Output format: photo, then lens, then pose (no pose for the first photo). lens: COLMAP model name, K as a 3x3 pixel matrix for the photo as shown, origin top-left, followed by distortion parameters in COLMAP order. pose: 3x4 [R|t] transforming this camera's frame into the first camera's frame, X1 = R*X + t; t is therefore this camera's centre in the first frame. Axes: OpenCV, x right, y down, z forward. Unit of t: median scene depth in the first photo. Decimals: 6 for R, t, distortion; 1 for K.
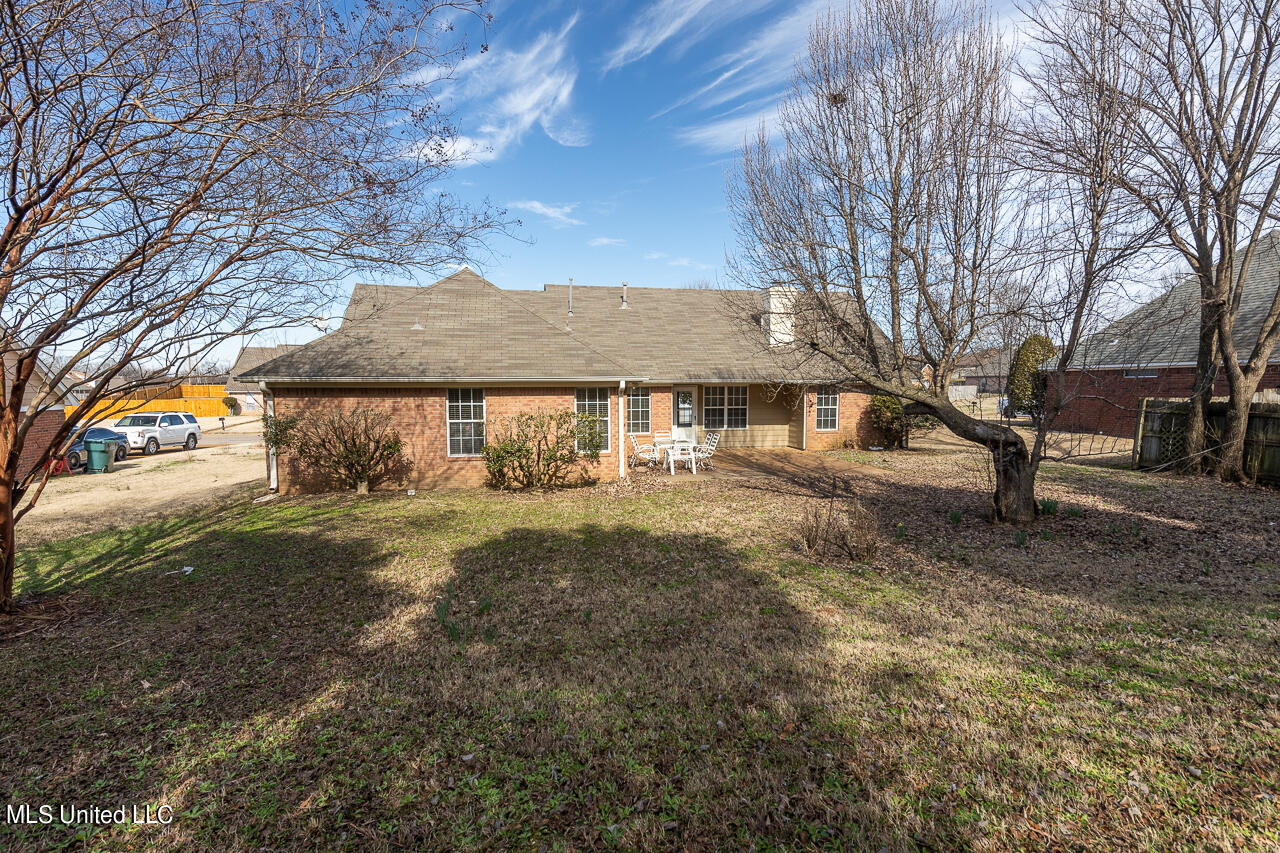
lens RADIAL K [[626.1, 0, 640.6], [0, 626.1, 424.9], [0, 0, 1]] dist [0.013710, -0.000384]
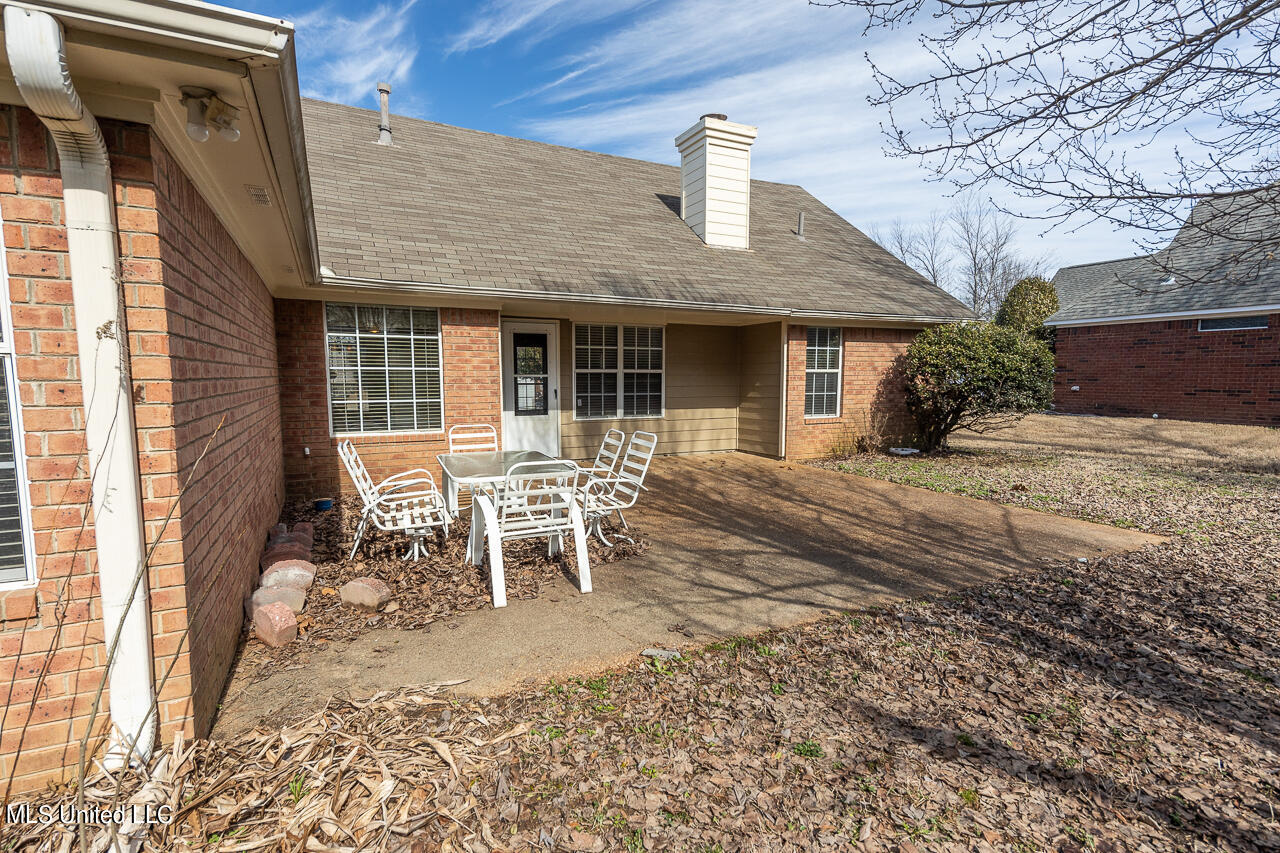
lens RADIAL K [[612.4, 0, 641.6], [0, 612.4, 435.0], [0, 0, 1]] dist [0.056608, -0.027091]
pose [[0.965618, -0.020684, 0.259141, 0.035019], [0.012396, 0.999359, 0.033577, 0.004547], [-0.259669, -0.029210, 0.965256, 0.605765]]
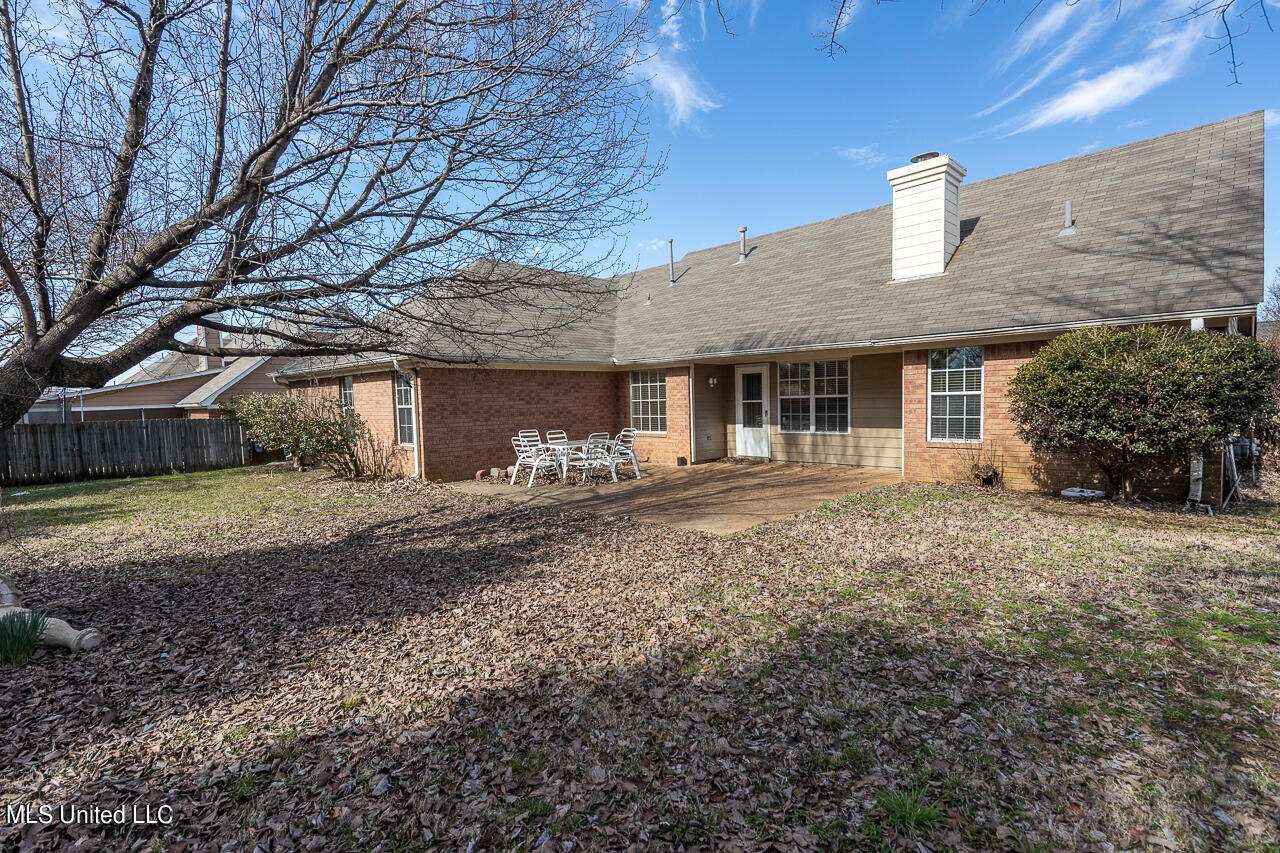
lens RADIAL K [[632.6, 0, 640.0], [0, 632.6, 426.5], [0, 0, 1]] dist [0.045699, -0.014787]
pose [[0.556610, 0.026235, -0.830360, 0.605045], [-0.031964, 0.999437, 0.010150, -0.000365], [0.830159, 0.020892, 0.557136, 0.569074]]
